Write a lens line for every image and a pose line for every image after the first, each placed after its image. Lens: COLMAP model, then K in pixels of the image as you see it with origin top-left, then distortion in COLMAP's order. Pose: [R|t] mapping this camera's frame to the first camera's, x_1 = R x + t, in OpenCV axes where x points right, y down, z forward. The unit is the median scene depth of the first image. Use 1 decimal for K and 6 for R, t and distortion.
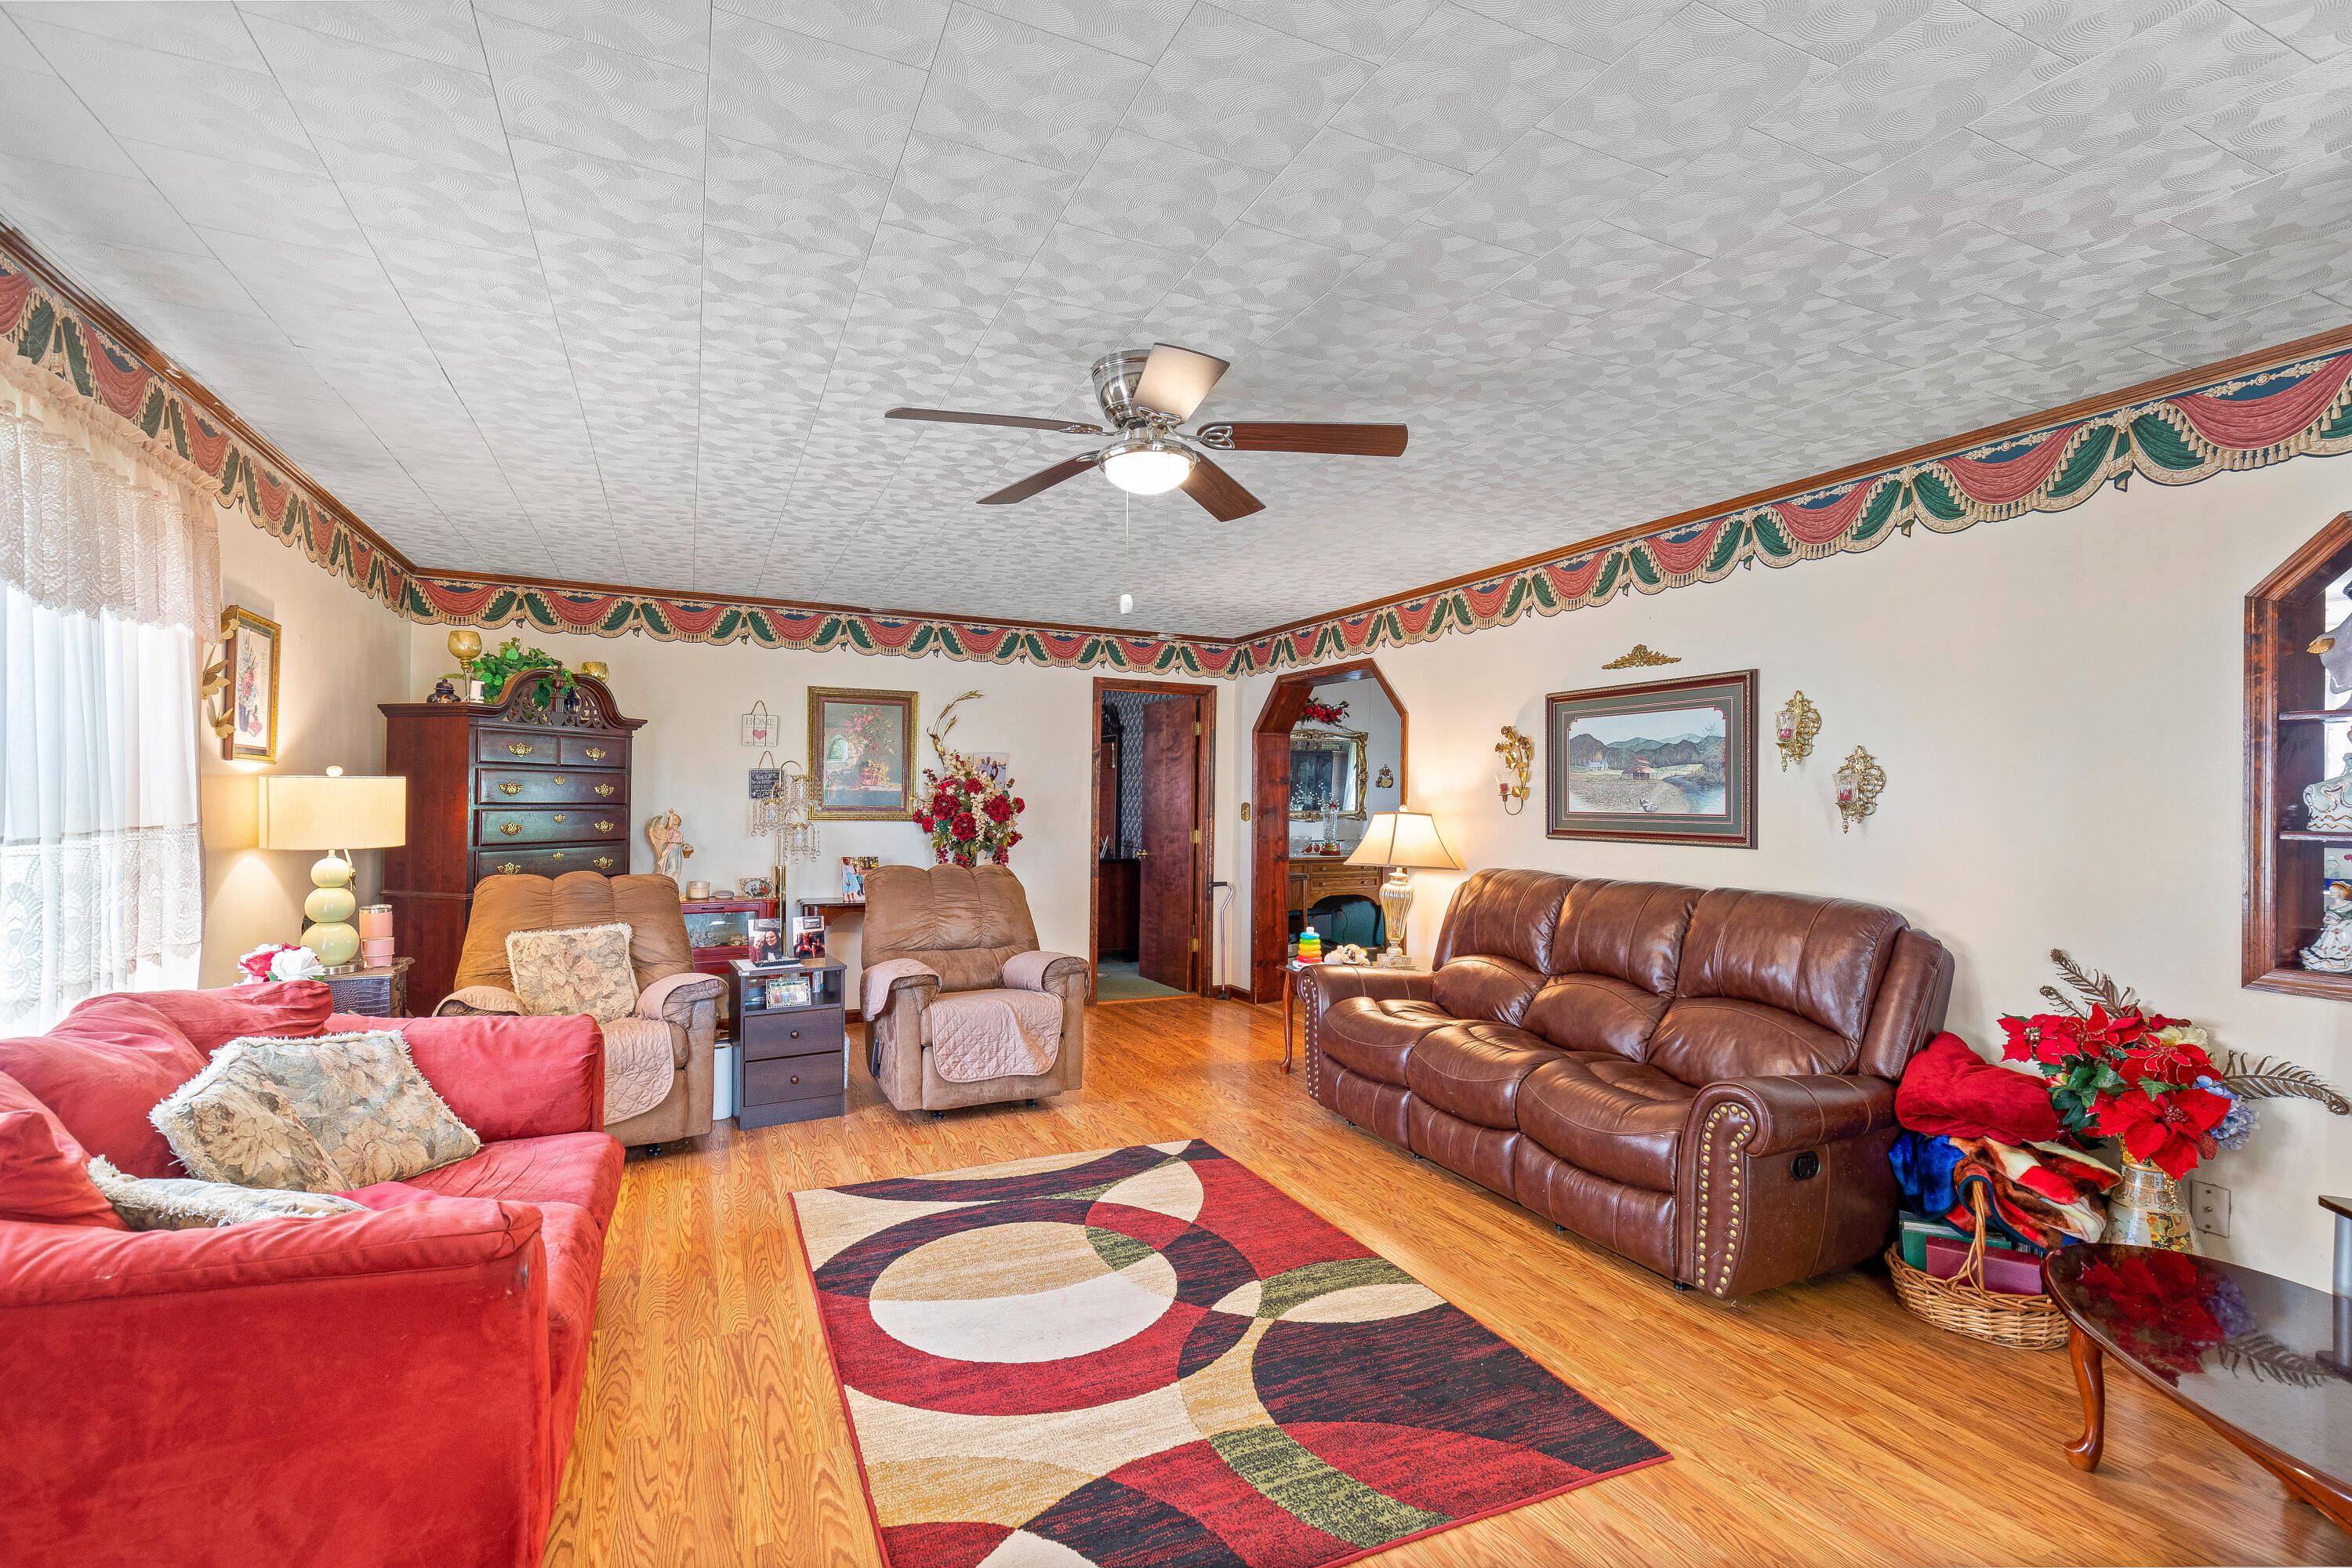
lens RADIAL K [[1063.1, 0, 1176.0], [0, 1063.1, 784.0], [0, 0, 1]] dist [0.011331, -0.000291]
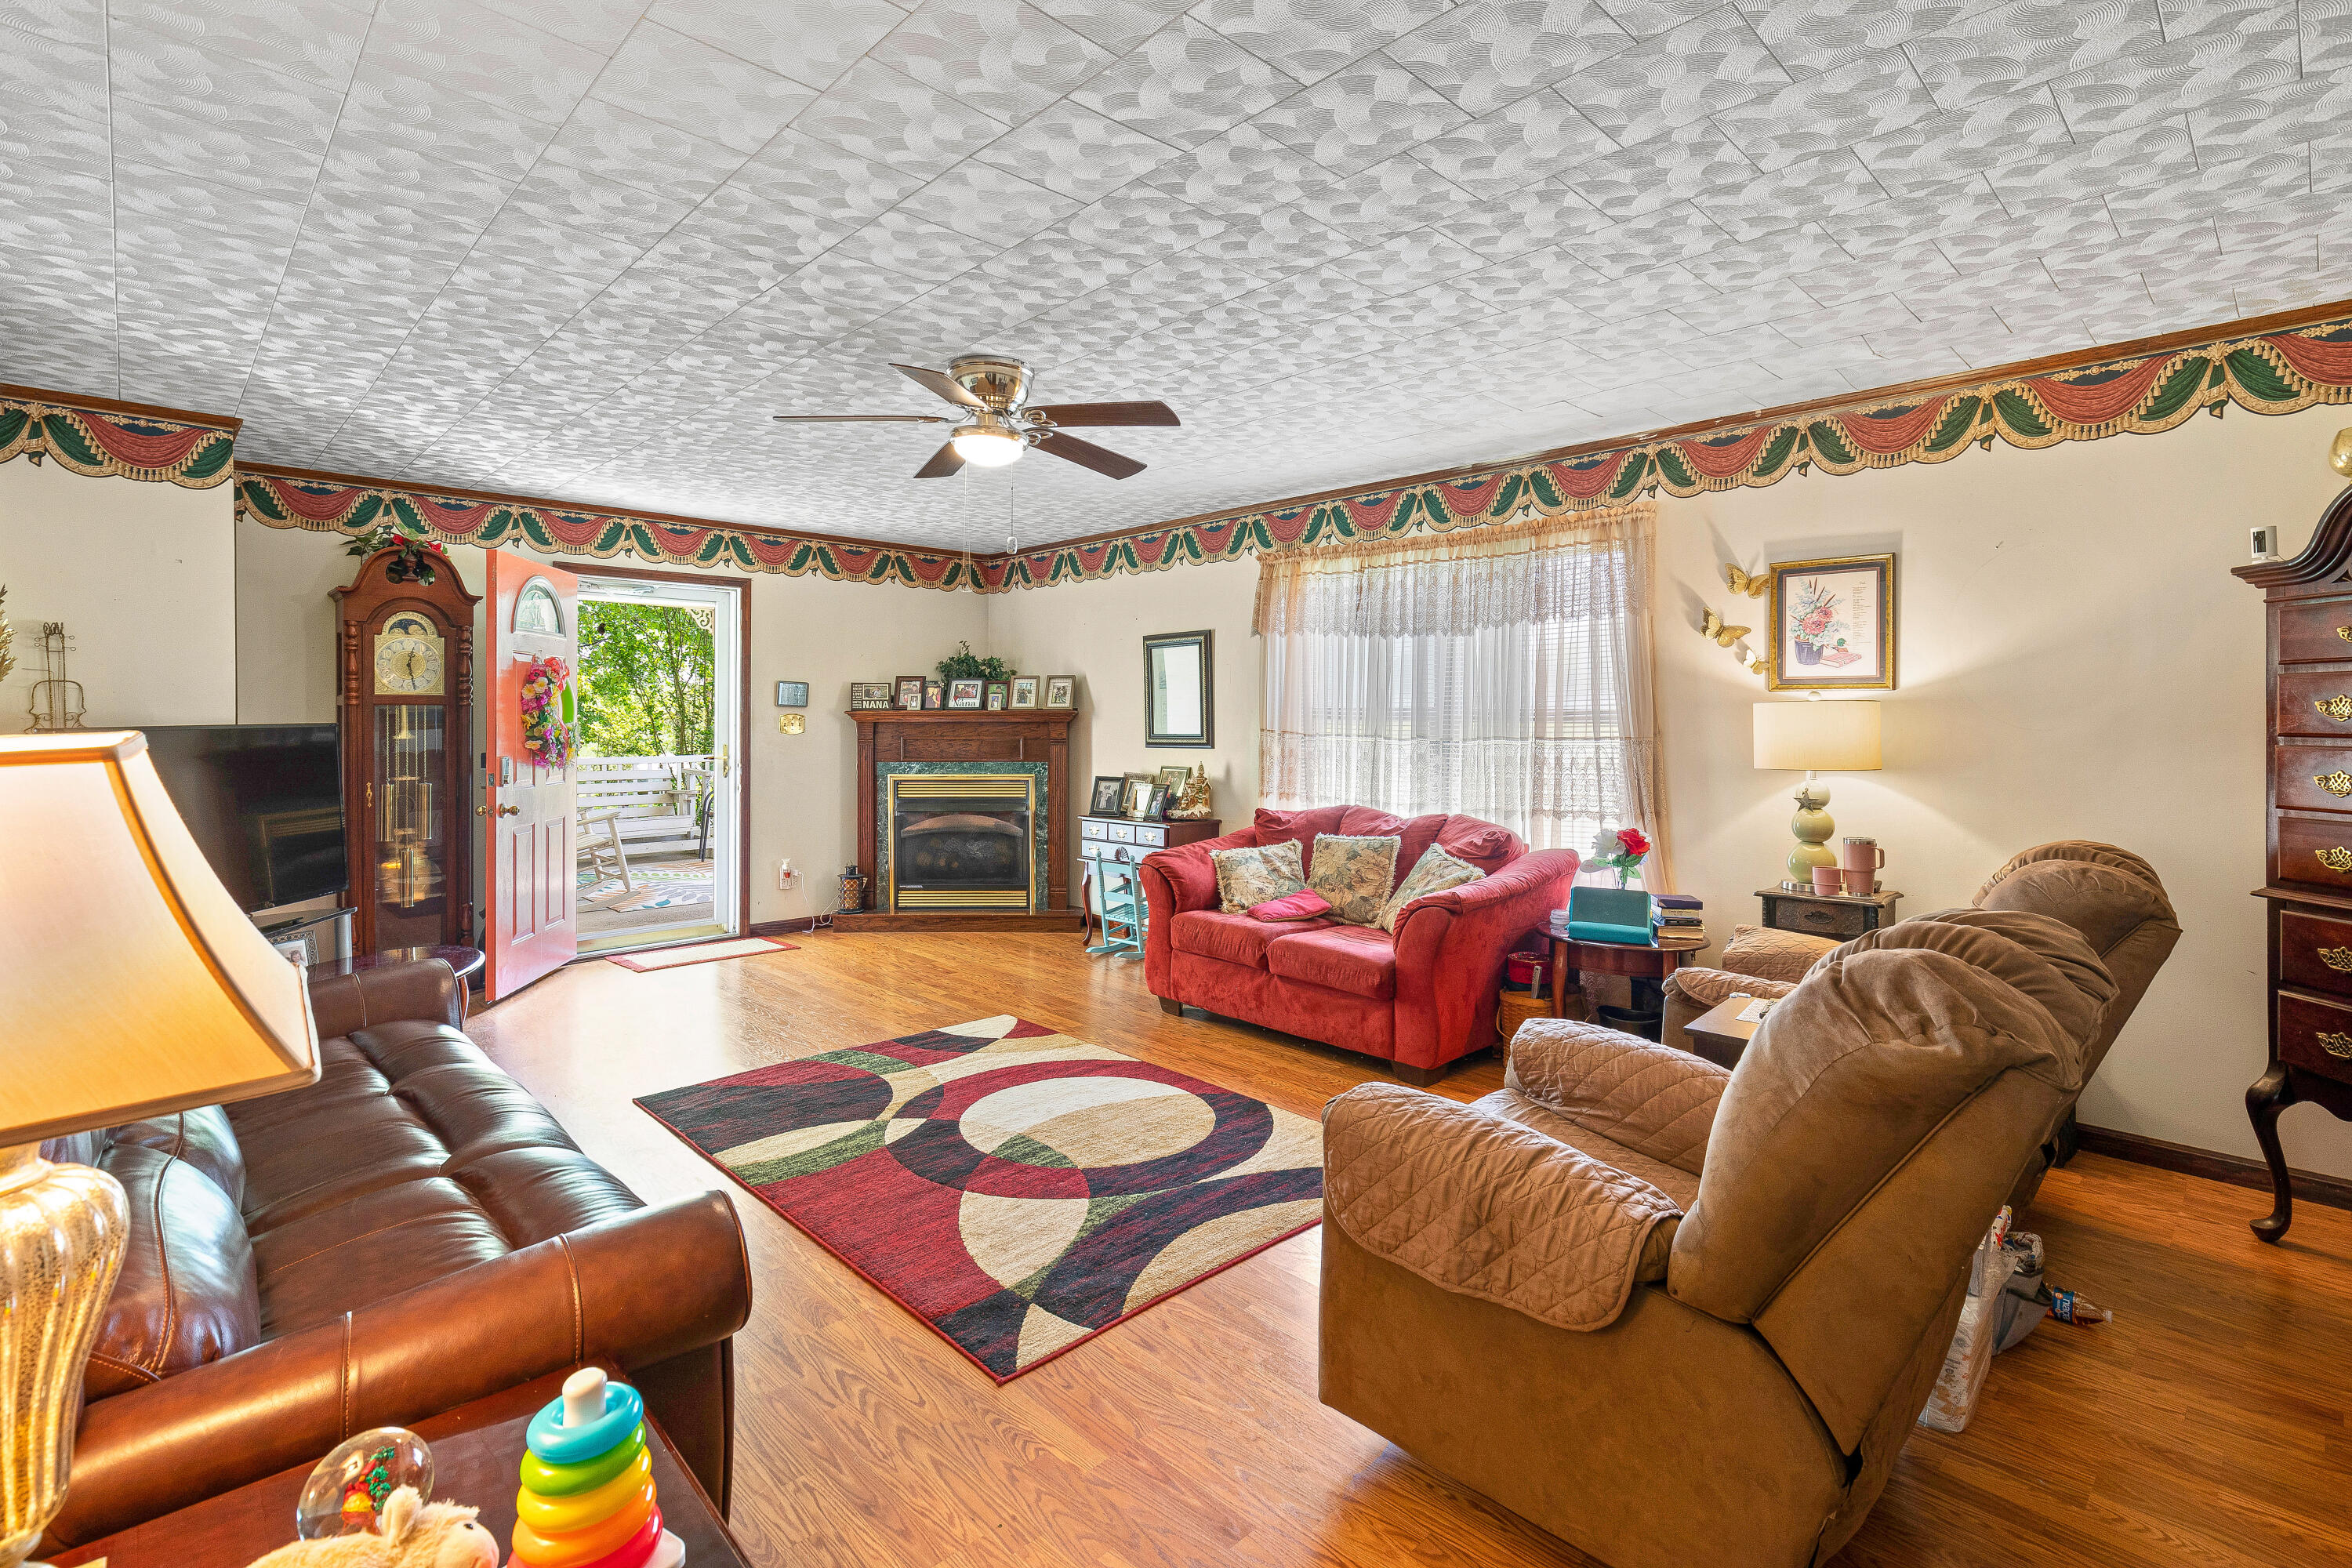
lens RADIAL K [[1090.0, 0, 1177.6], [0, 1090.0, 716.4], [0, 0, 1]] dist [0.016455, -0.007945]
pose [[-0.946290, -0.016508, -0.322896, 0.123873], [-0.010382, 0.999732, -0.020687, 0.031880], [0.323151, -0.016223, -0.946208, 1.619912]]
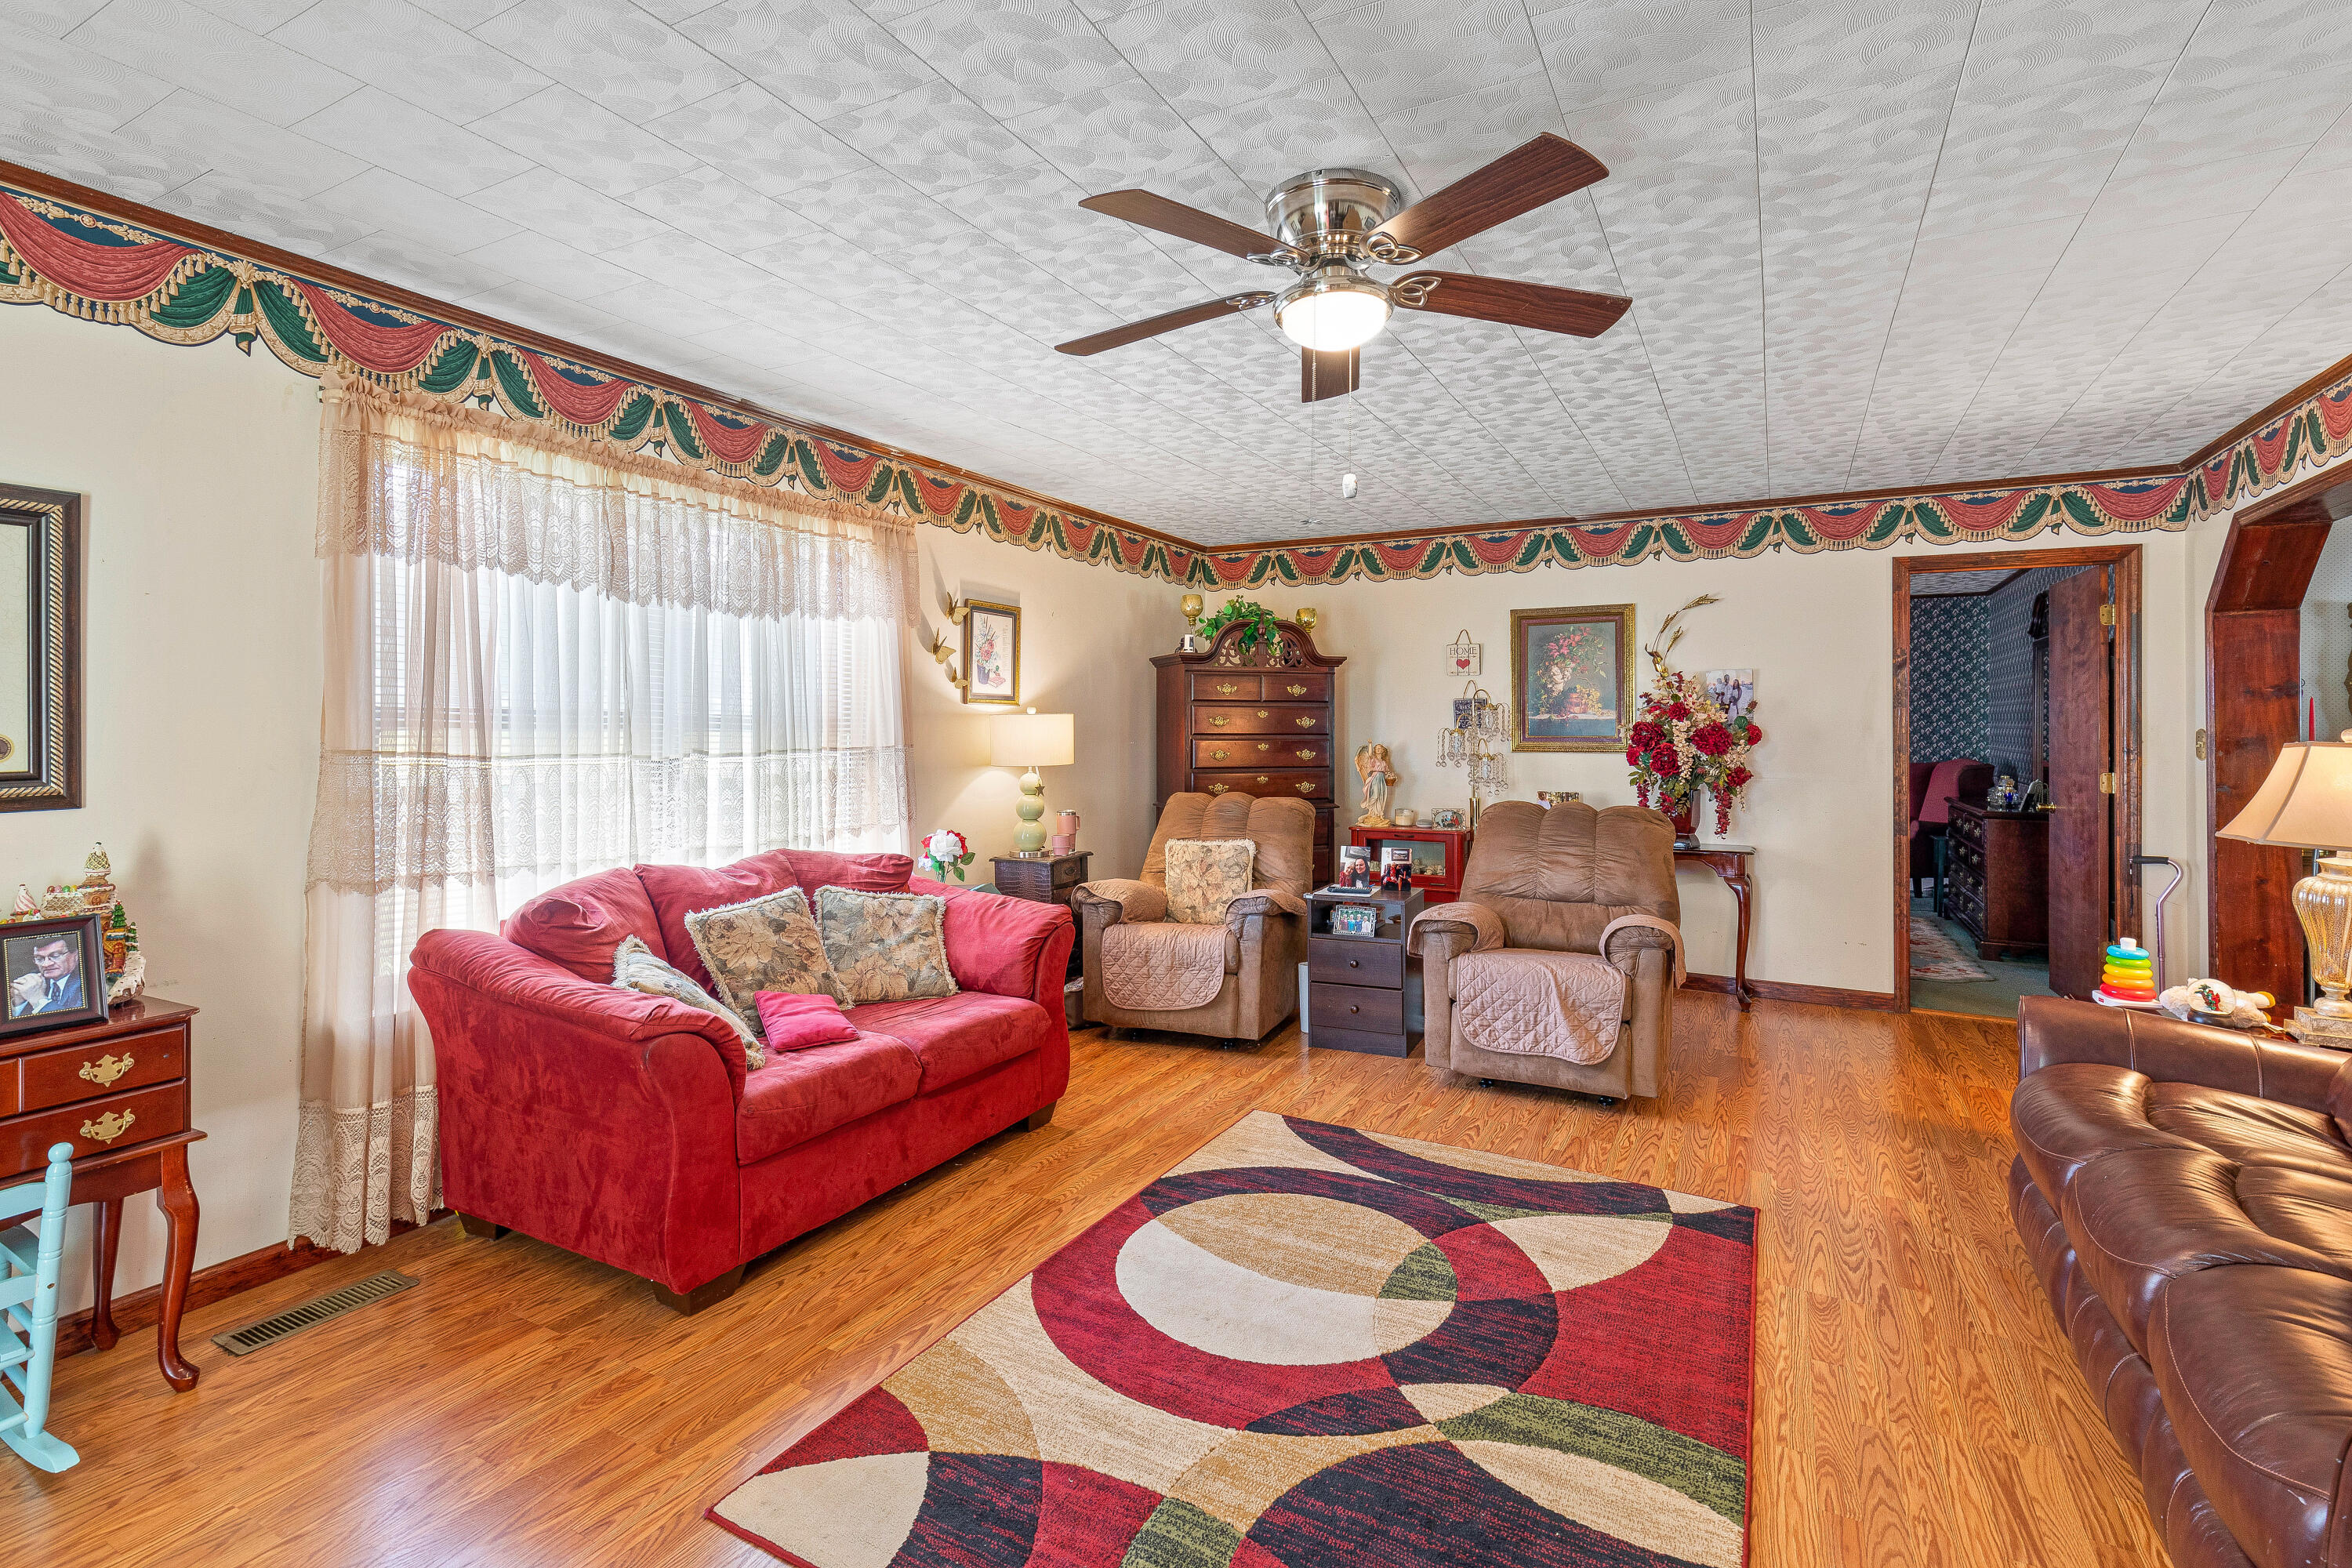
lens RADIAL K [[1090.0, 0, 1177.6], [0, 1090.0, 716.4], [0, 0, 1]] dist [0.016455, -0.007945]
pose [[0.593670, -0.017433, -0.804520, 0.407039], [0.016776, 0.999816, -0.009285, 0.010971], [0.804534, -0.007984, 0.593853, 0.286091]]
